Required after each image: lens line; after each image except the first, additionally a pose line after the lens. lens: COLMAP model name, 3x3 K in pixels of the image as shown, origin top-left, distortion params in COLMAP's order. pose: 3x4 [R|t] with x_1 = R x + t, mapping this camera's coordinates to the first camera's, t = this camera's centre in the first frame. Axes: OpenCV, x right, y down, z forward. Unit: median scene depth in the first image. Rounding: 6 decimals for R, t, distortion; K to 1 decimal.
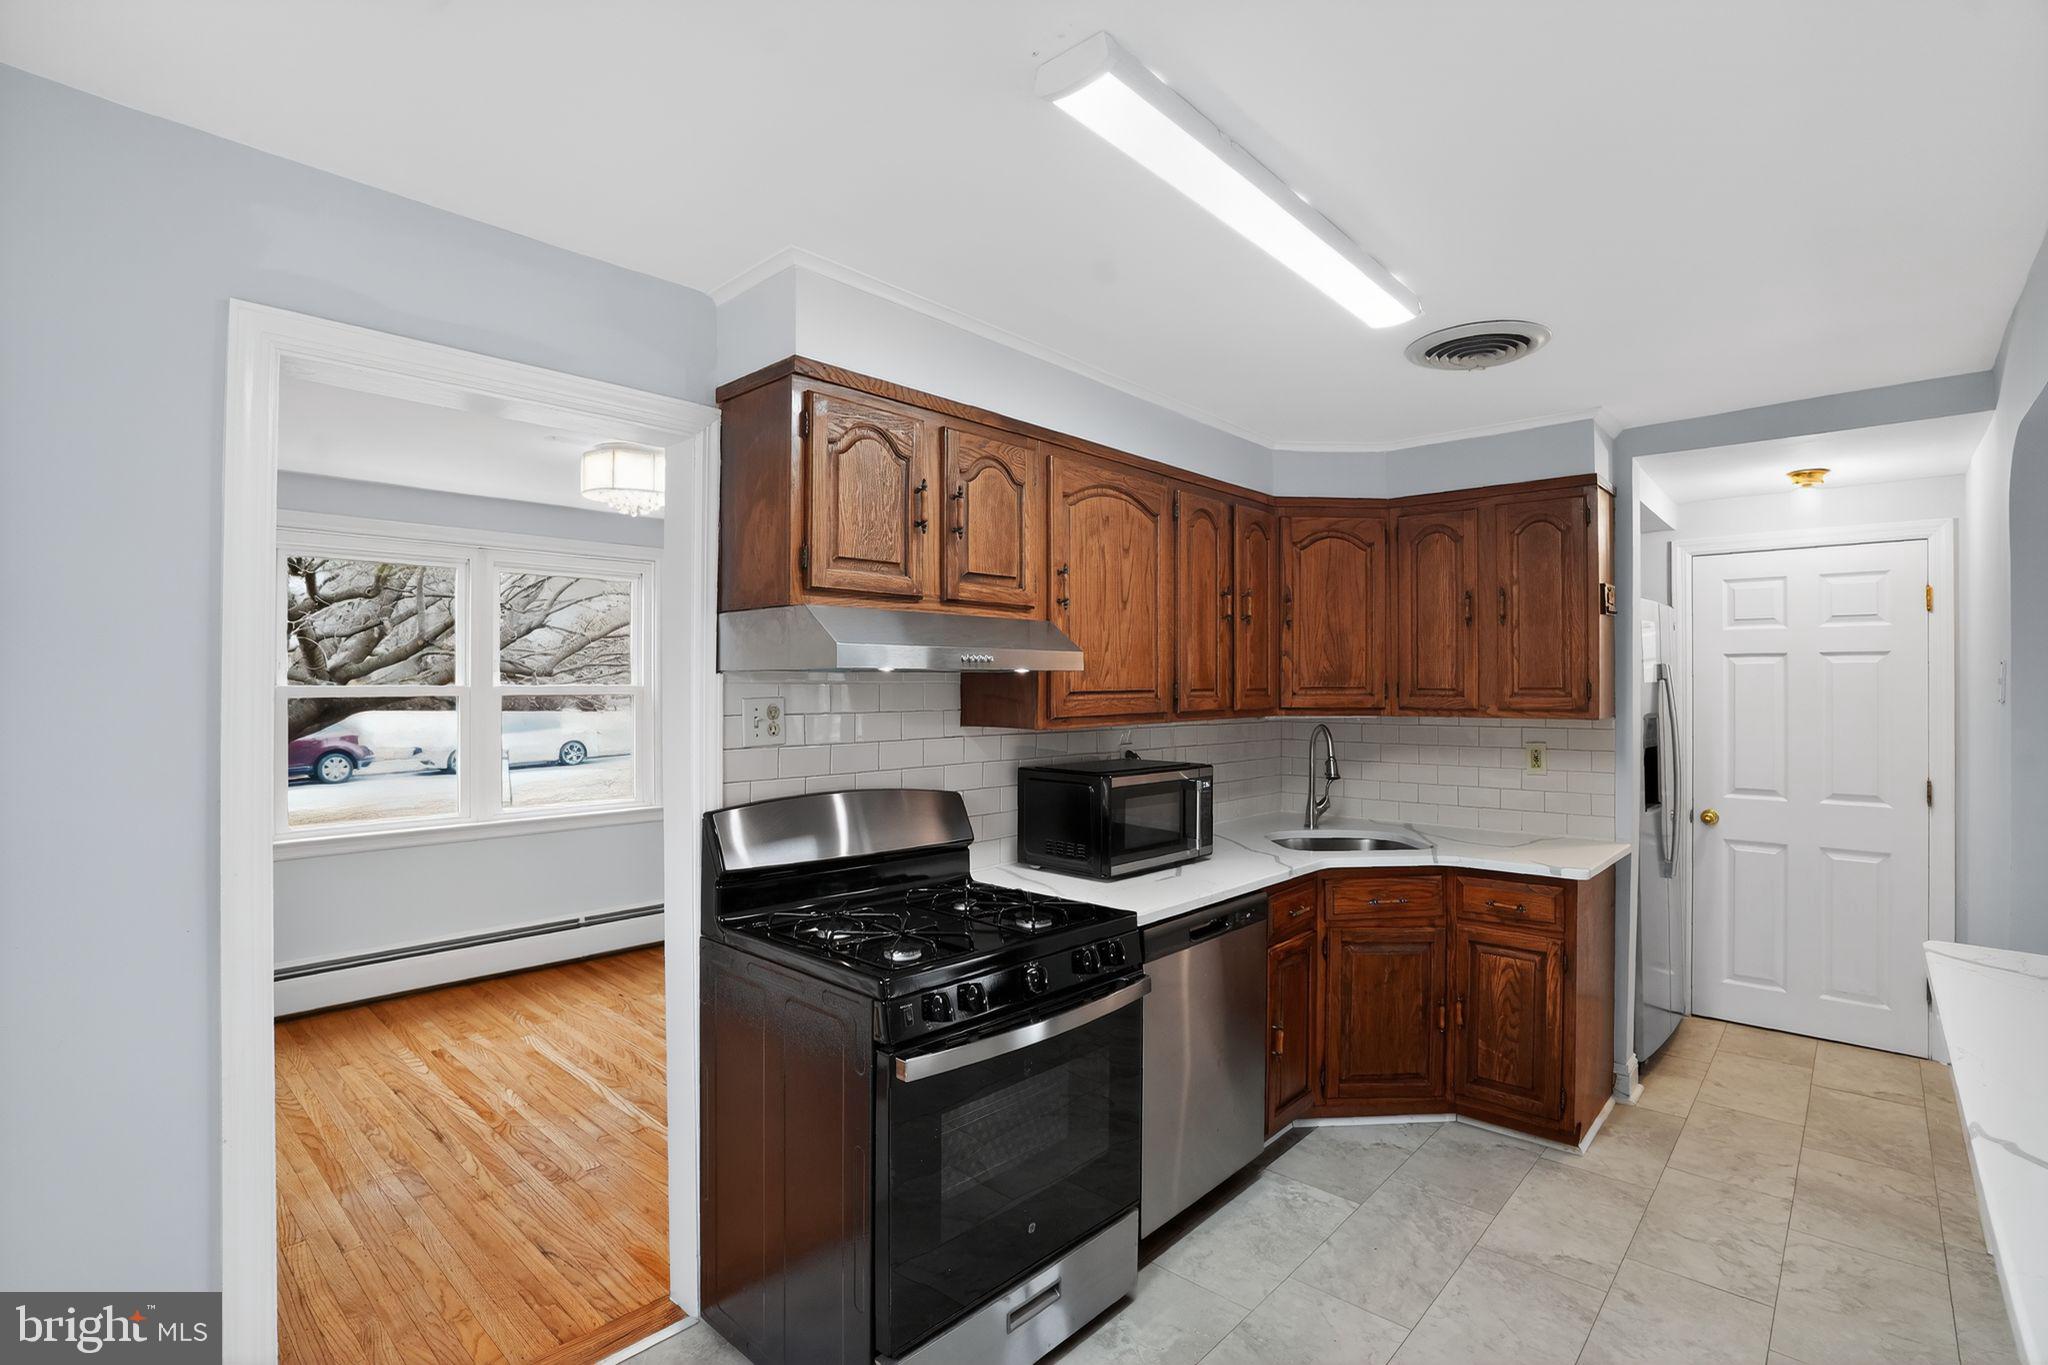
lens RADIAL K [[951.4, 0, 1022.6], [0, 951.4, 694.5], [0, 0, 1]] dist [-0.070317, 0.029596]
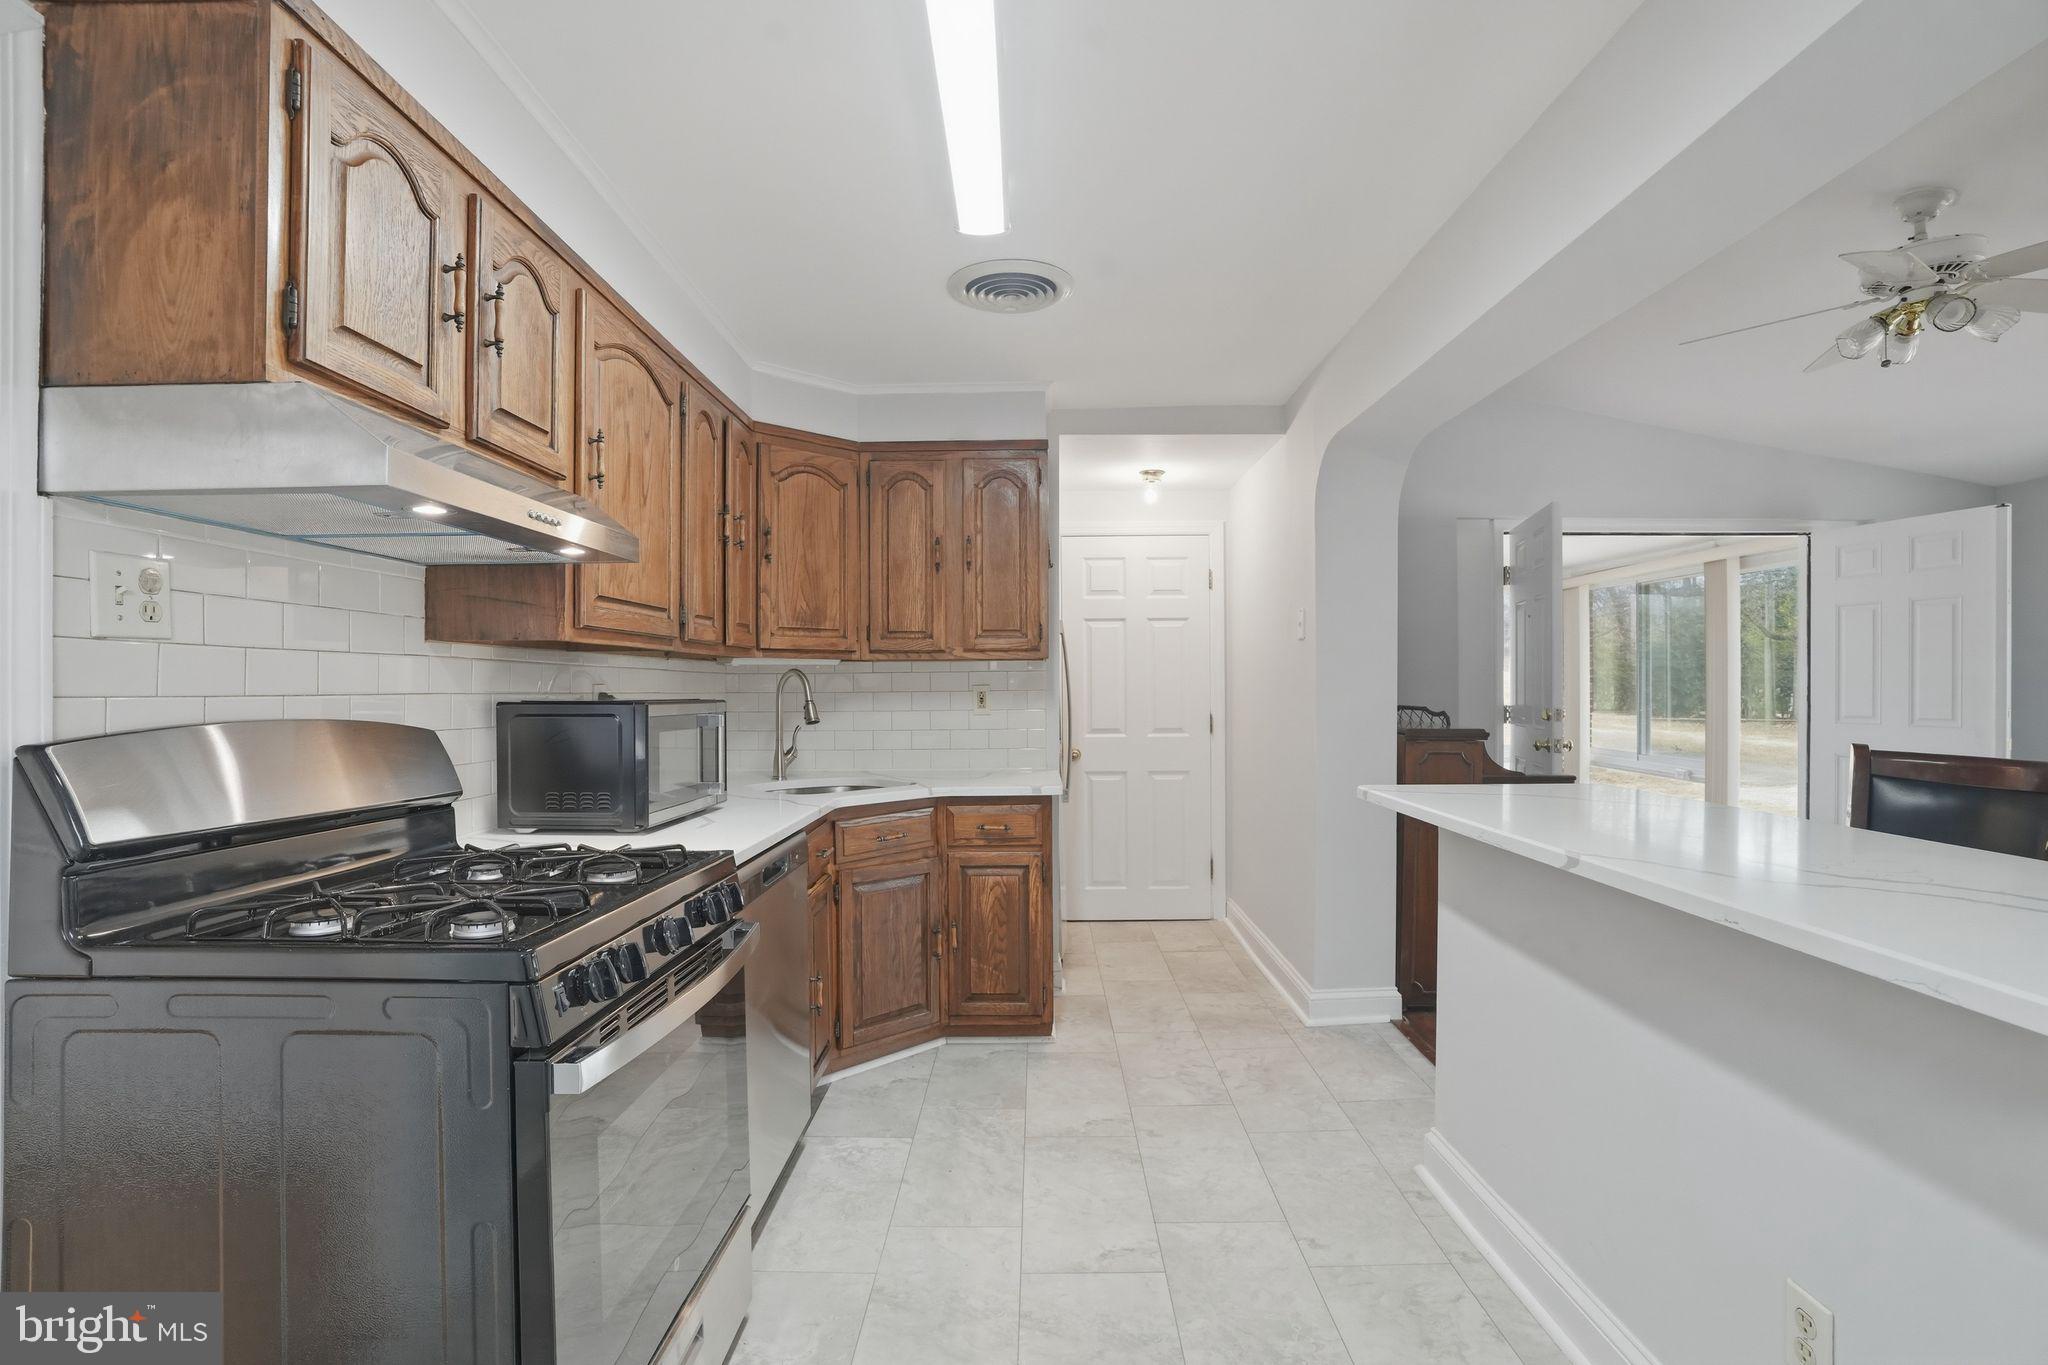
lens RADIAL K [[951.4, 0, 1022.6], [0, 951.4, 694.5], [0, 0, 1]] dist [-0.070317, 0.029596]
pose [[0.744440, -0.009088, 0.667628, -0.183100], [0.012129, 0.999926, 0.000087, 0.073473], [-0.667579, 0.008033, 0.744495, 0.162089]]
